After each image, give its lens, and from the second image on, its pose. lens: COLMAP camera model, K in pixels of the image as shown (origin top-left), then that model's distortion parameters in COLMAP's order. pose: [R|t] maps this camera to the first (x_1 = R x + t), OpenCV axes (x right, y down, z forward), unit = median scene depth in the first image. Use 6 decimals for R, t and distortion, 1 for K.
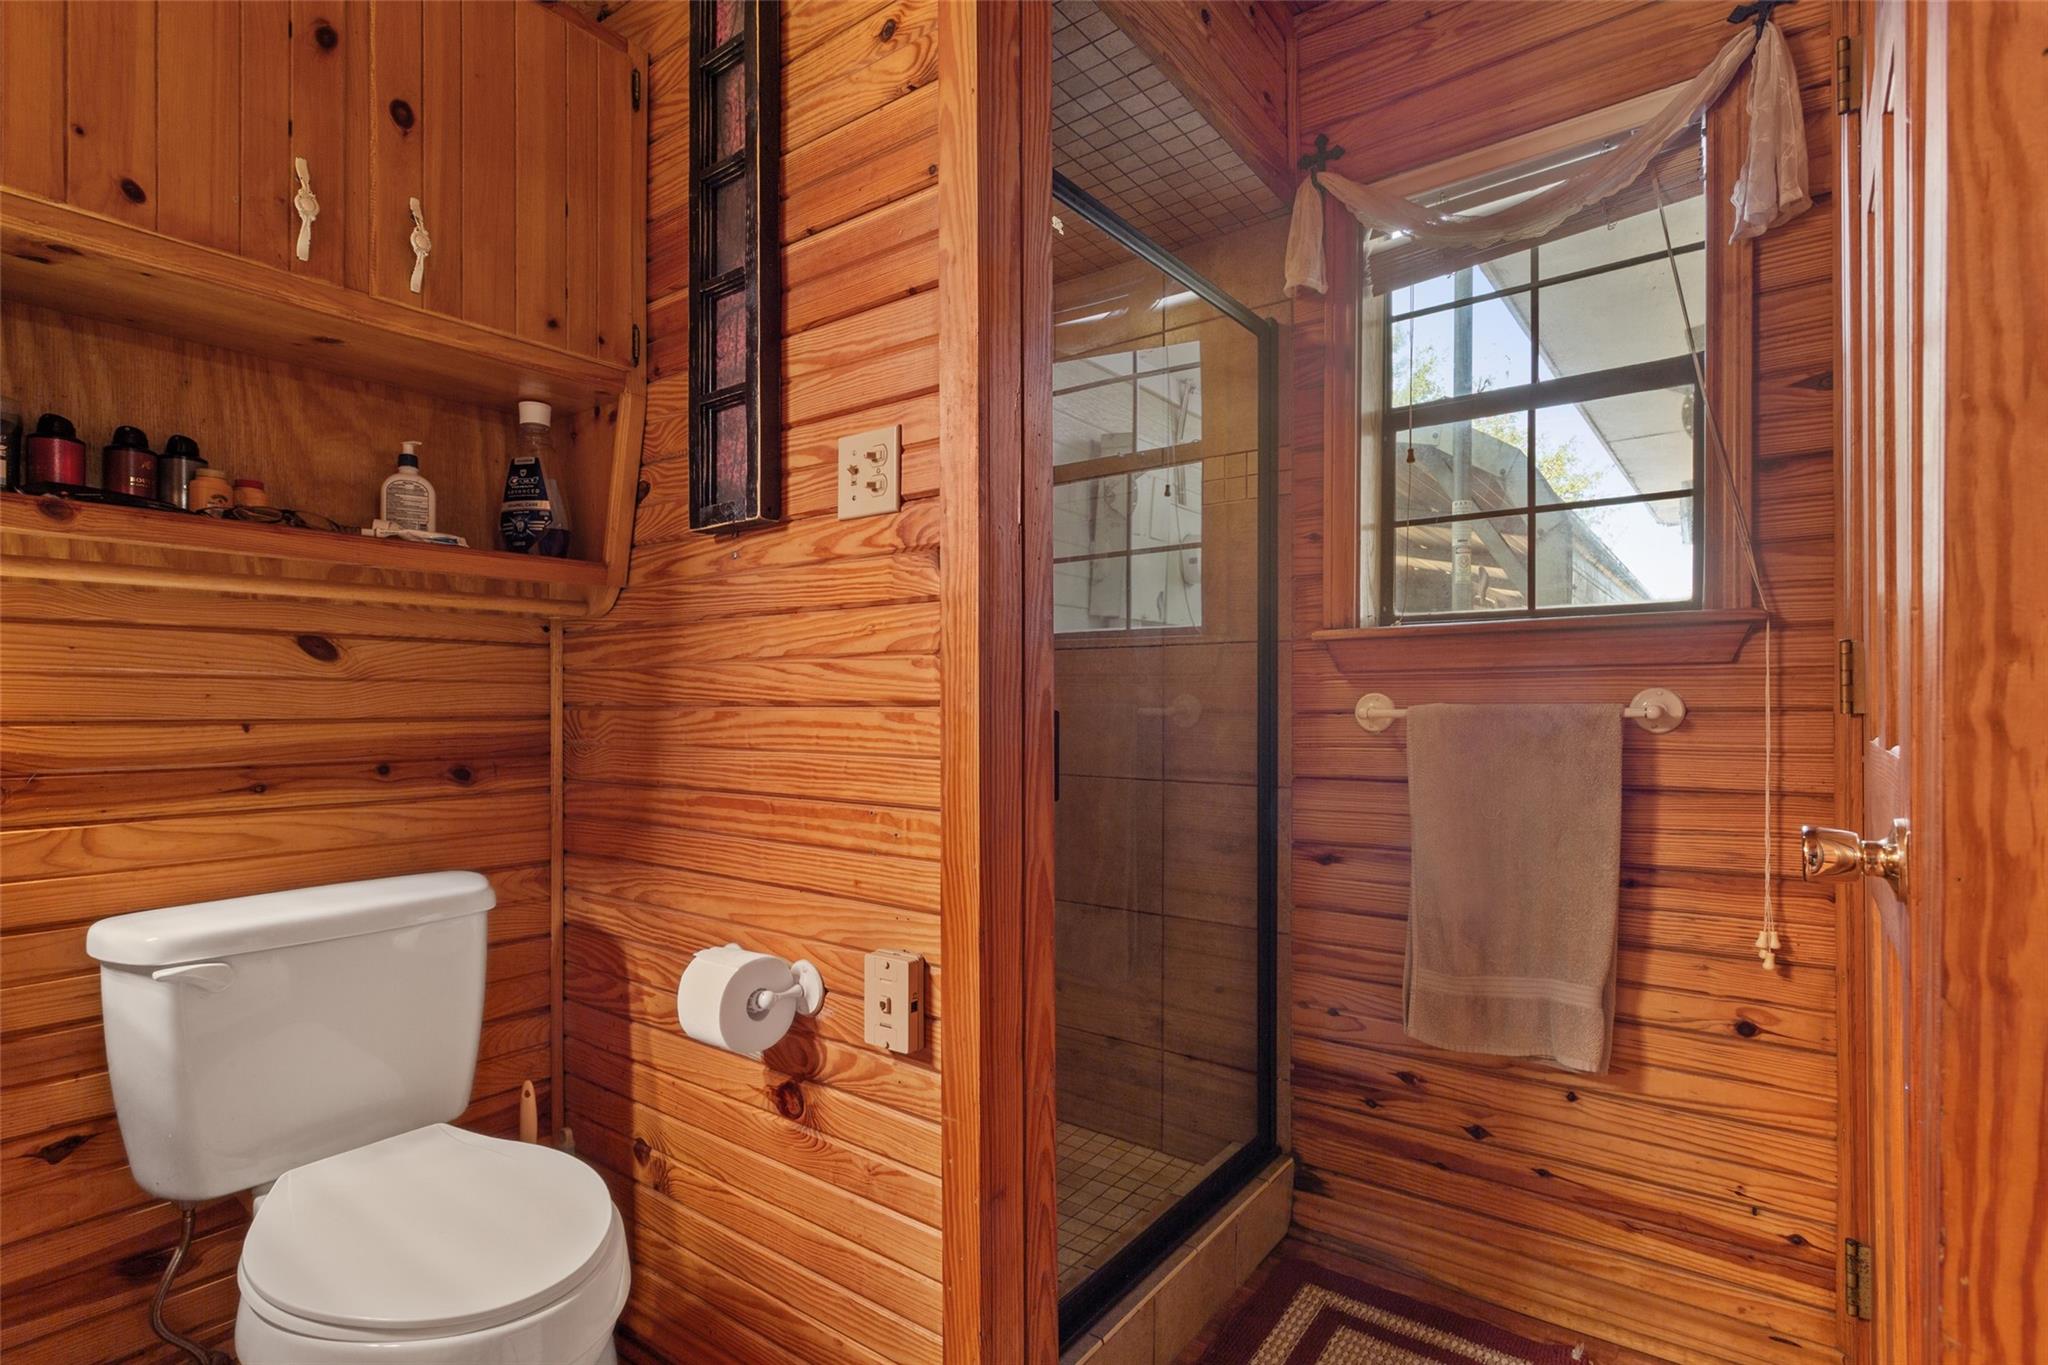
lens RADIAL K [[987.8, 0, 1021.7], [0, 987.8, 696.7], [0, 0, 1]] dist [0.001538, 0.002757]
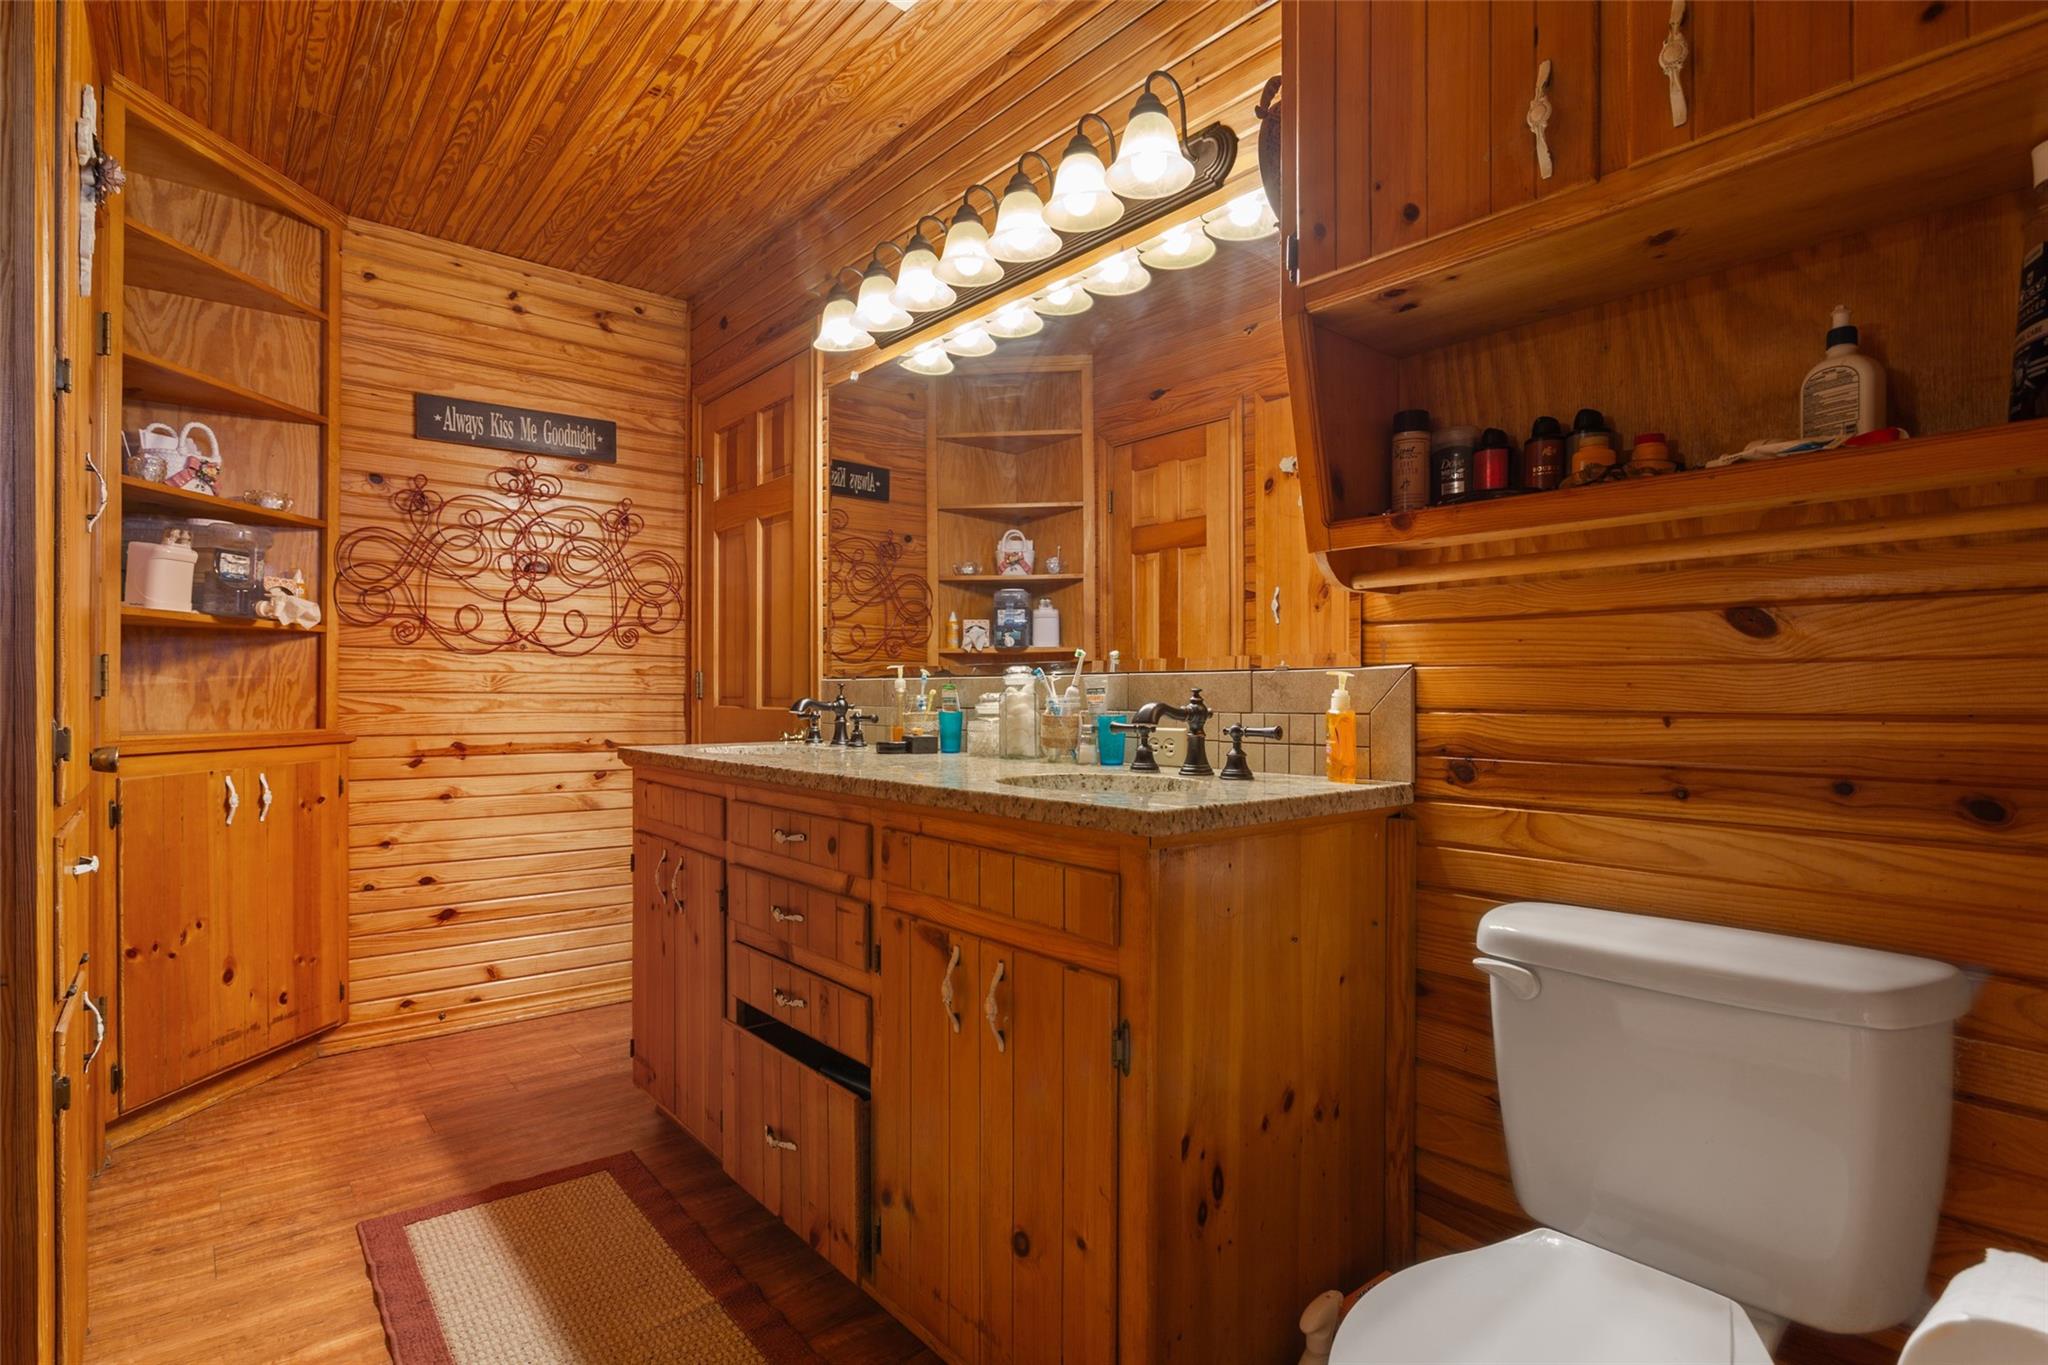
lens RADIAL K [[1036.3, 0, 1018.1], [0, 1036.3, 683.4], [0, 0, 1]] dist [-0.011364, 0.006768]
pose [[-0.238661, -0.007801, -0.971072, 0.214311], [0.005254, 0.999943, -0.009324, 0.003836], [0.971089, -0.007327, -0.238607, 0.652987]]
